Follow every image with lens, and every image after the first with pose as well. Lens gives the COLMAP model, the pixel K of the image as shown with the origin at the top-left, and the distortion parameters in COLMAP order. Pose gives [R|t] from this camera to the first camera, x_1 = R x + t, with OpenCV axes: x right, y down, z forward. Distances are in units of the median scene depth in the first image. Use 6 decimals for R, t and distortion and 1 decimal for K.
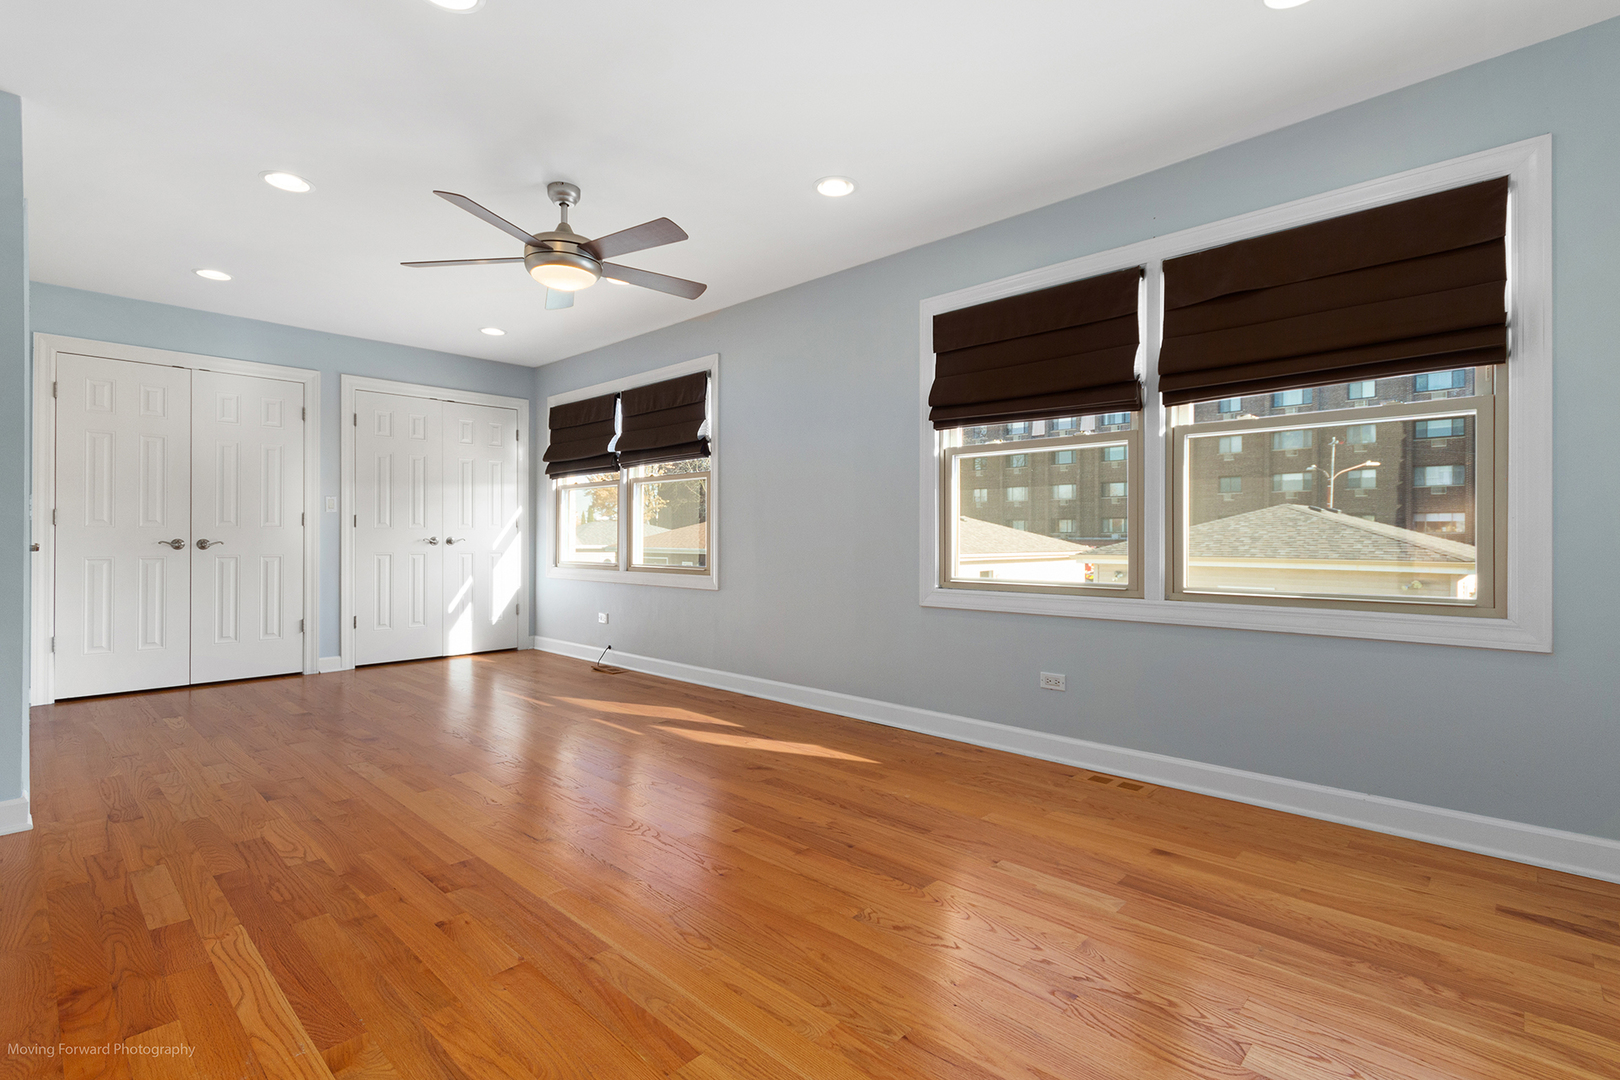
lens RADIAL K [[758.1, 0, 813.1], [0, 758.1, 538.0], [0, 0, 1]] dist [0.008148, 0.000521]
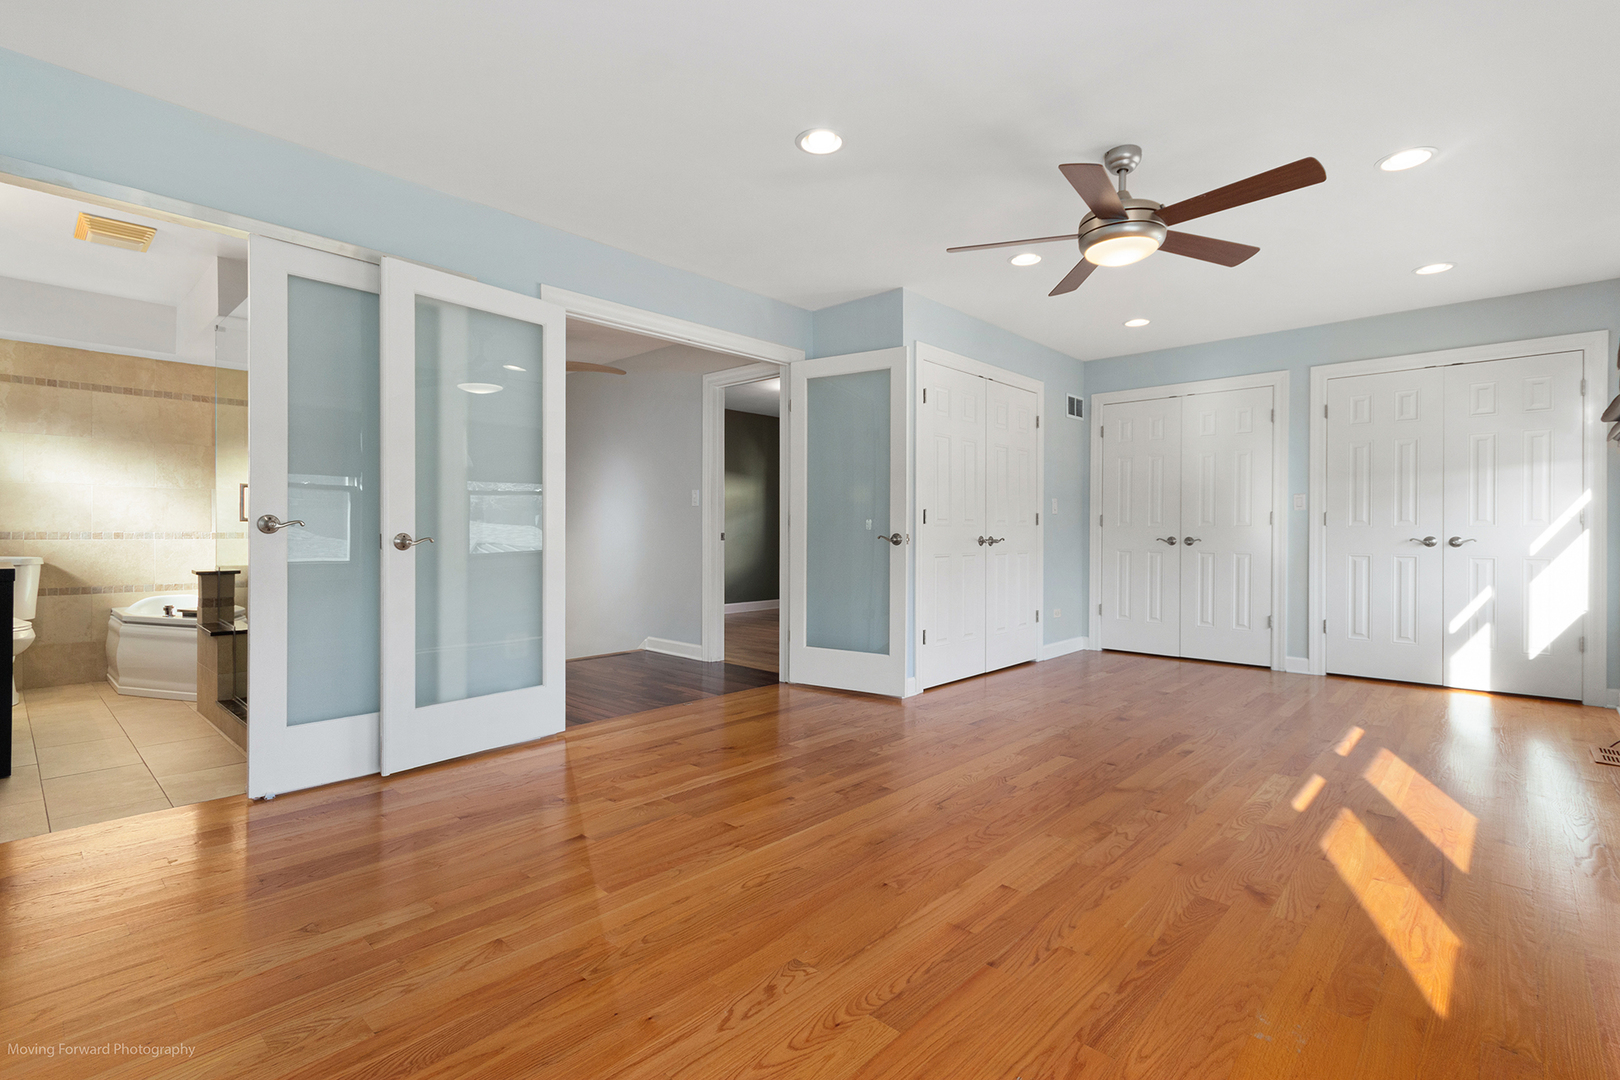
lens RADIAL K [[758.1, 0, 815.1], [0, 758.1, 533.2], [0, 0, 1]] dist [0.008148, 0.000521]
pose [[0.001227, 0.000139, -0.999999, 0.354422], [-0.005931, 0.999982, 0.000132, -0.000894], [0.999982, 0.005931, 0.001228, 0.381573]]
